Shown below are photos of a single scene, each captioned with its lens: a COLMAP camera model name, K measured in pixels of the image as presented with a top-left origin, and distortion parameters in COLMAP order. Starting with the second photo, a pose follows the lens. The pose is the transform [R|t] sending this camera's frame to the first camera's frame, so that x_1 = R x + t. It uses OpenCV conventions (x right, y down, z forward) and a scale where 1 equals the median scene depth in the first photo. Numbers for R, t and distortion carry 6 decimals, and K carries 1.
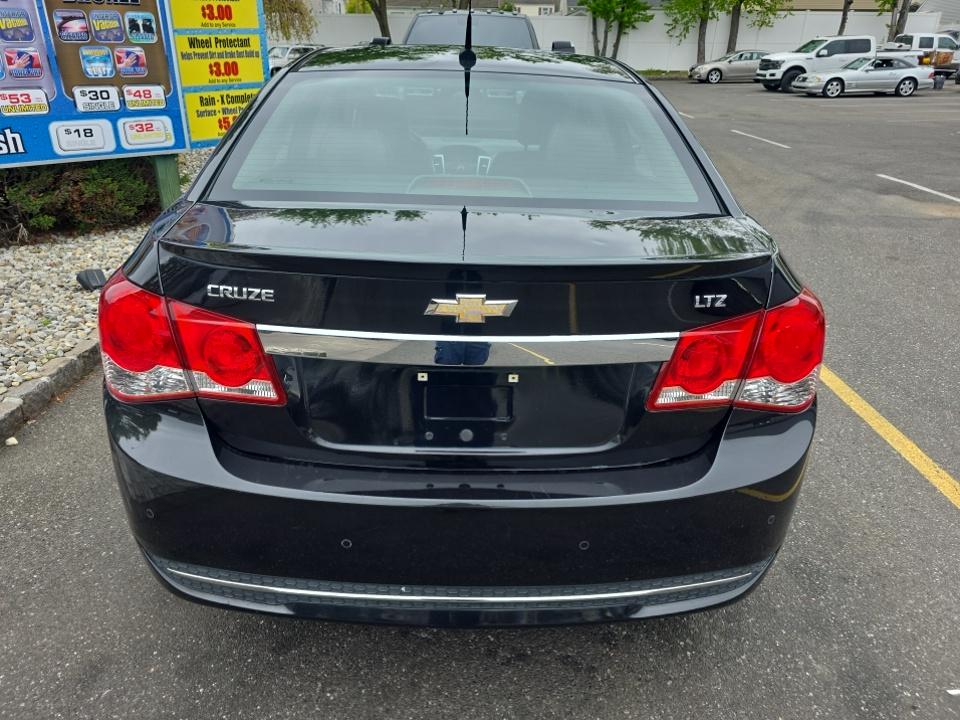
lens RADIAL K [[636.0, 0, 473.2], [0, 636.0, 355.6], [0, 0, 1]] dist [0.025980, -0.008300]
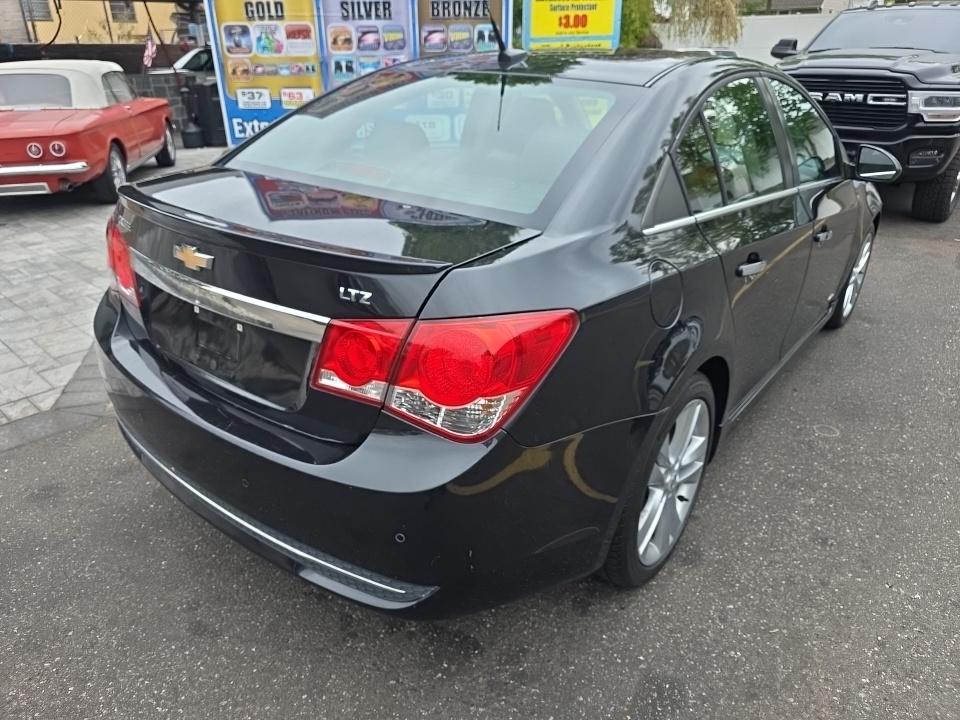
lens RADIAL K [[636.0, 0, 470.9], [0, 636.0, 364.8], [0, 0, 1]] dist [0.025980, -0.008300]
pose [[0.793056, 0.262544, -0.549666, 0.446329], [-0.260689, 0.961824, 0.083287, -0.045209], [0.550549, 0.077240, 0.831222, 0.105202]]
